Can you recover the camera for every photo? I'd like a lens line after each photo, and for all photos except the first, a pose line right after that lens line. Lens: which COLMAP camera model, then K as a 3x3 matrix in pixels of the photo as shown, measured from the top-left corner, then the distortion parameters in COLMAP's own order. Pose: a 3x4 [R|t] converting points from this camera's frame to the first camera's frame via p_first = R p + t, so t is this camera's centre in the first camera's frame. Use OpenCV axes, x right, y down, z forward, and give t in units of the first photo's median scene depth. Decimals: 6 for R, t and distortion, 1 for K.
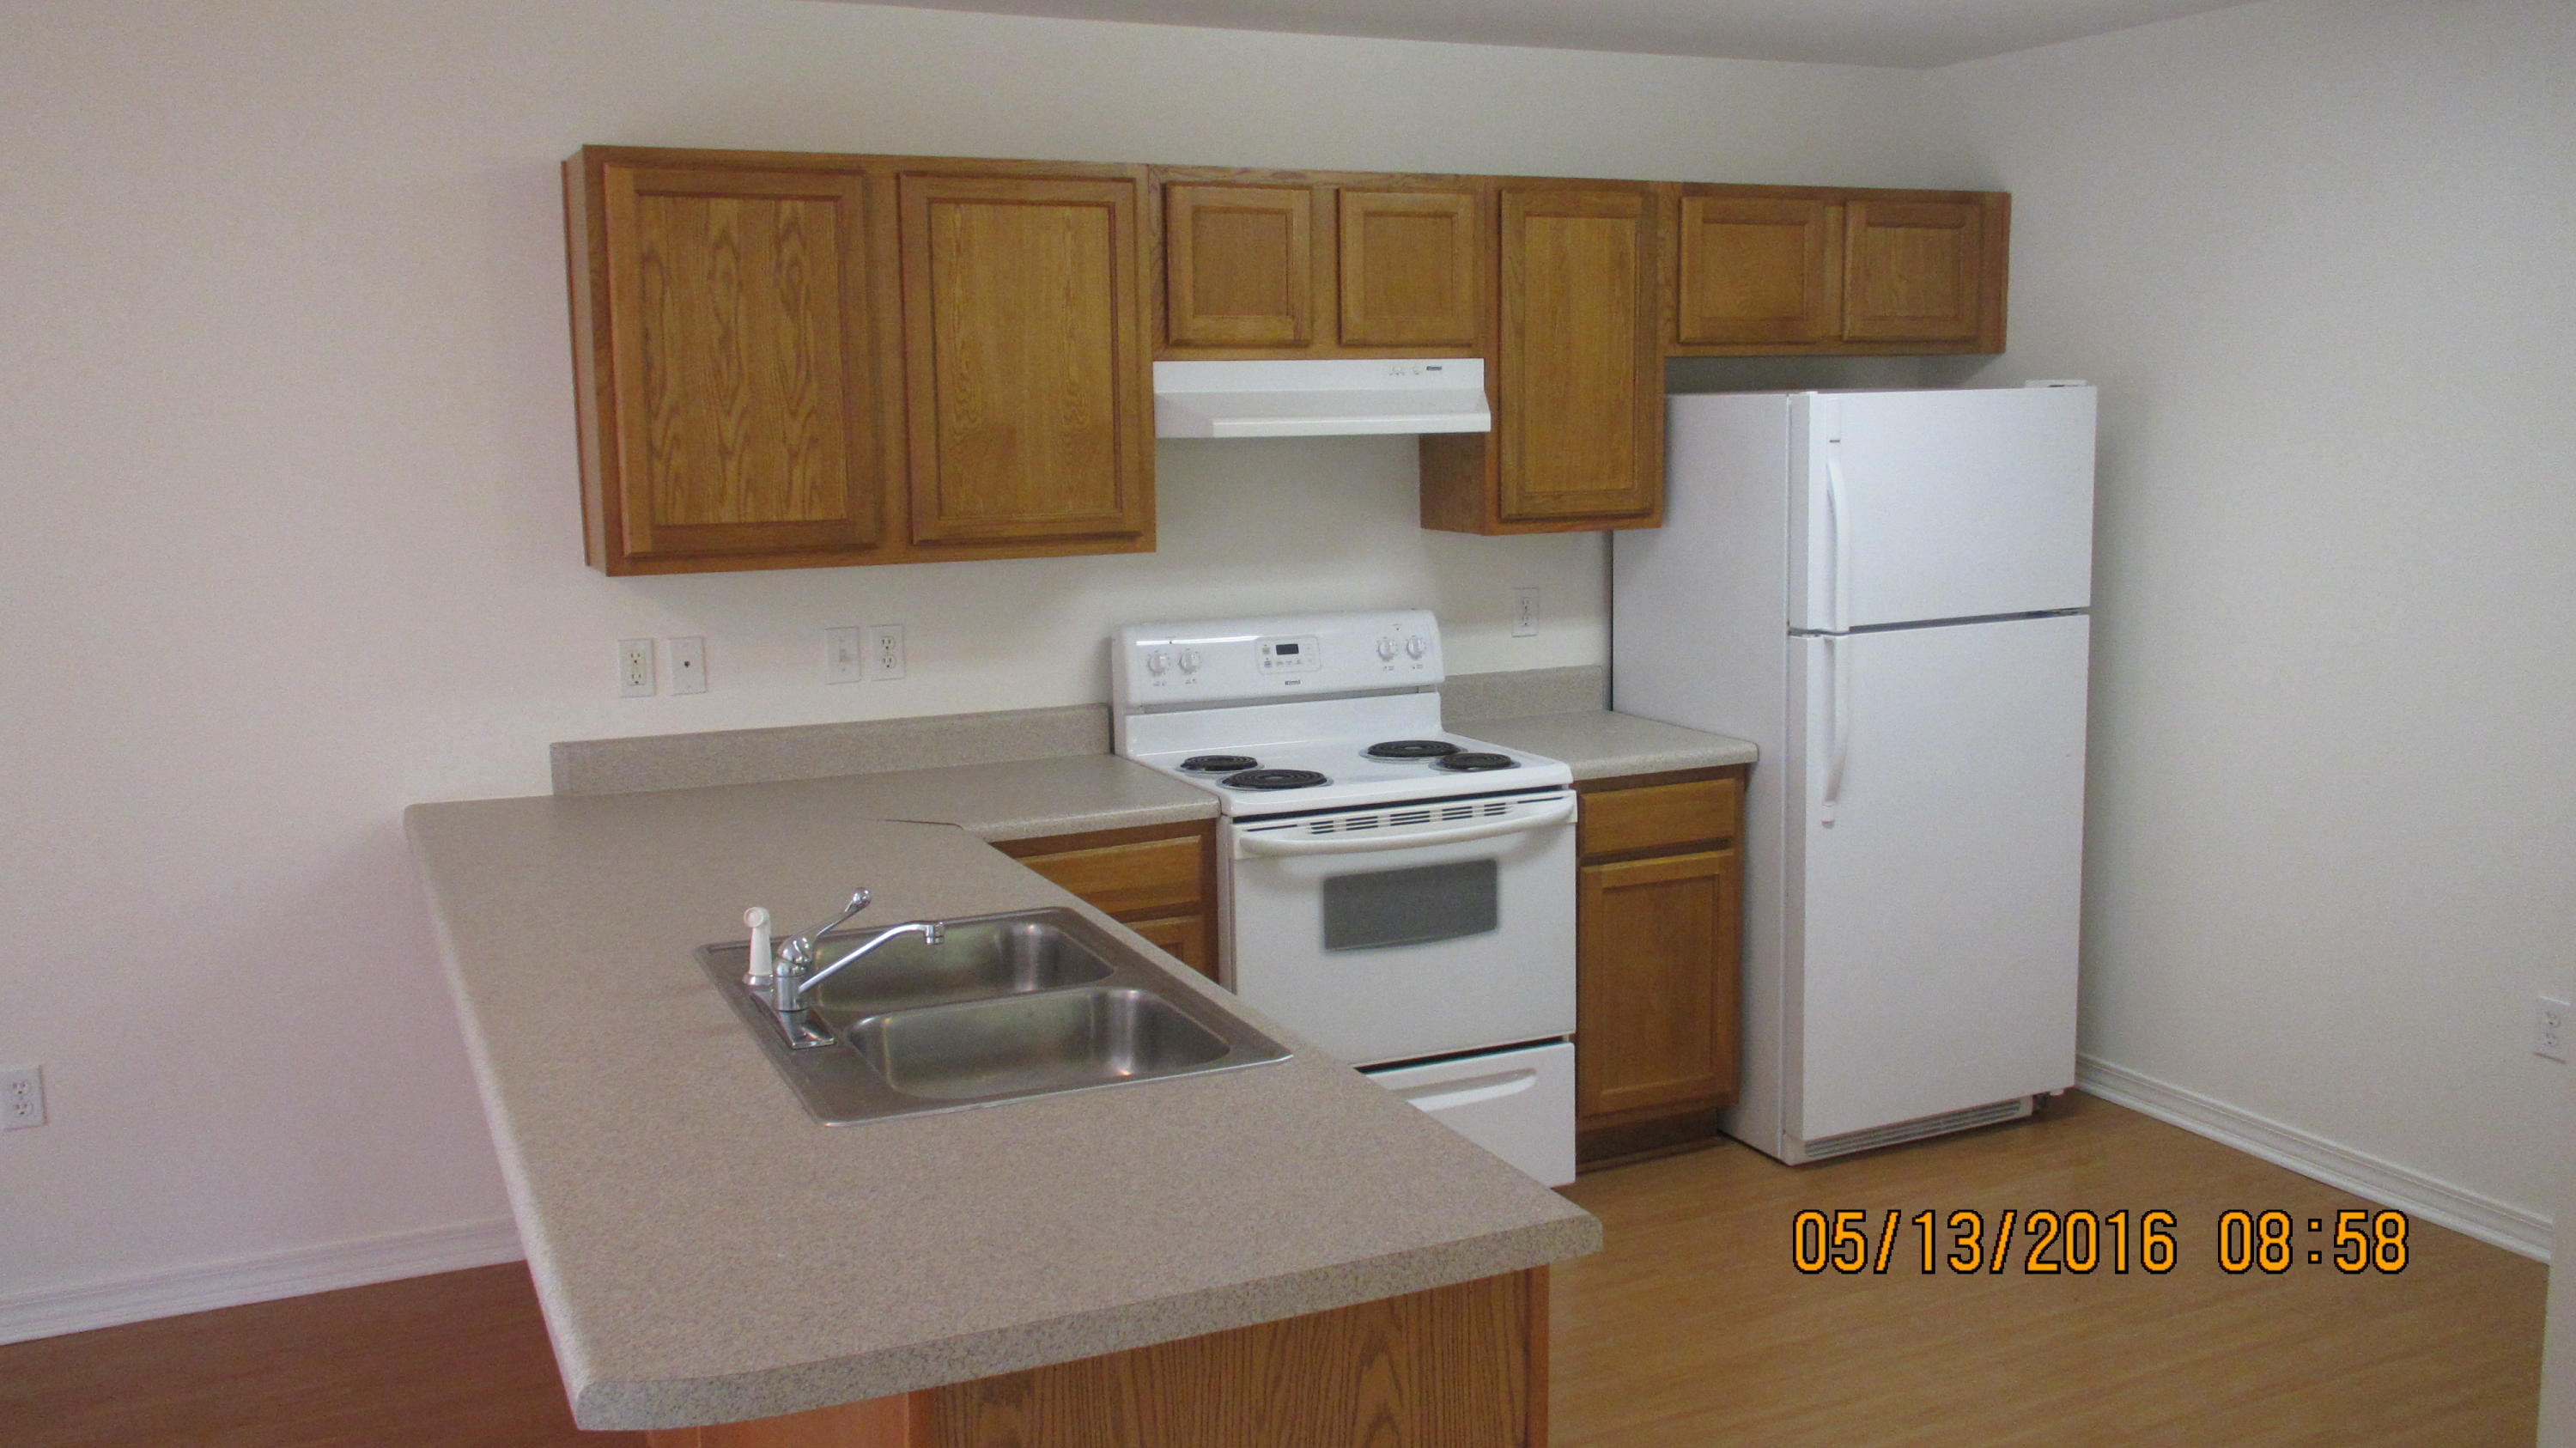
lens RADIAL K [[2138.0, 0, 1299.4], [0, 2138.0, 725.5], [0, 0, 1]] dist [-0.023272, 0.015716]
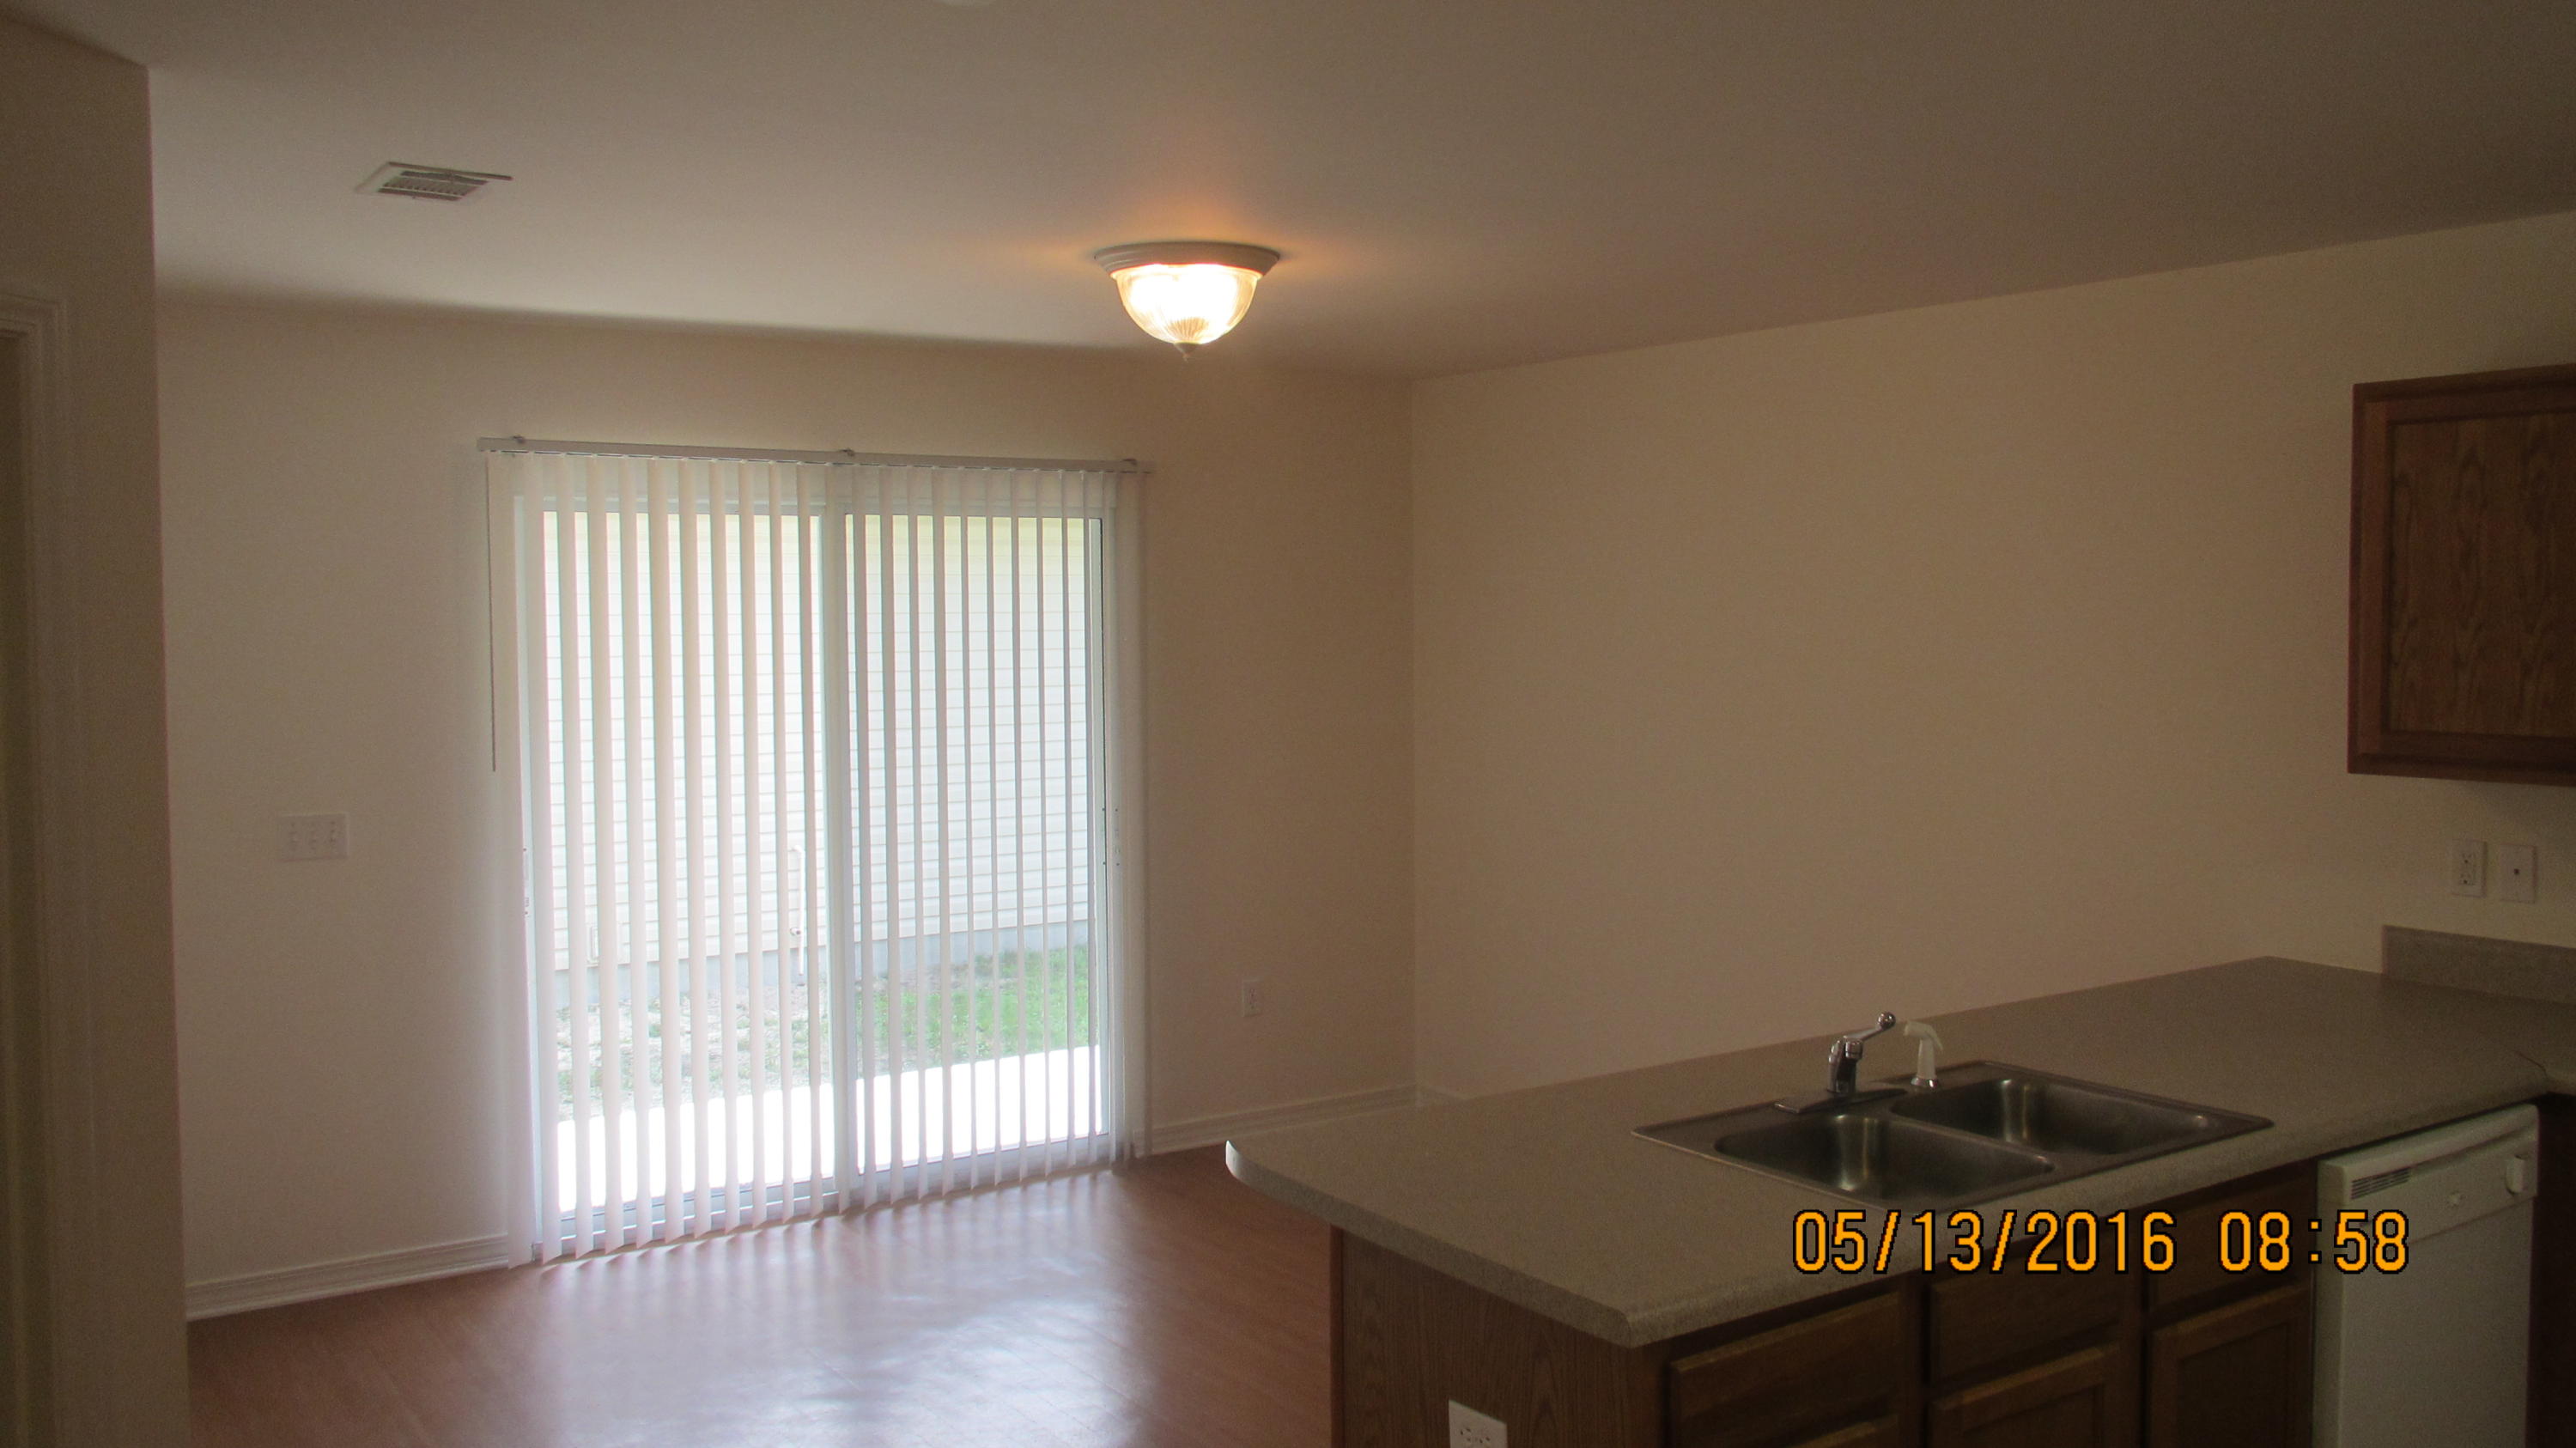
lens RADIAL K [[2138.0, 0, 1299.4], [0, 2138.0, 725.5], [0, 0, 1]] dist [-0.023272, 0.015716]
pose [[0.171138, 0.063632, -0.983190, 0.645211], [-0.137818, 0.989647, 0.040060, -0.063233], [0.975560, 0.128645, 0.178136, 0.280133]]
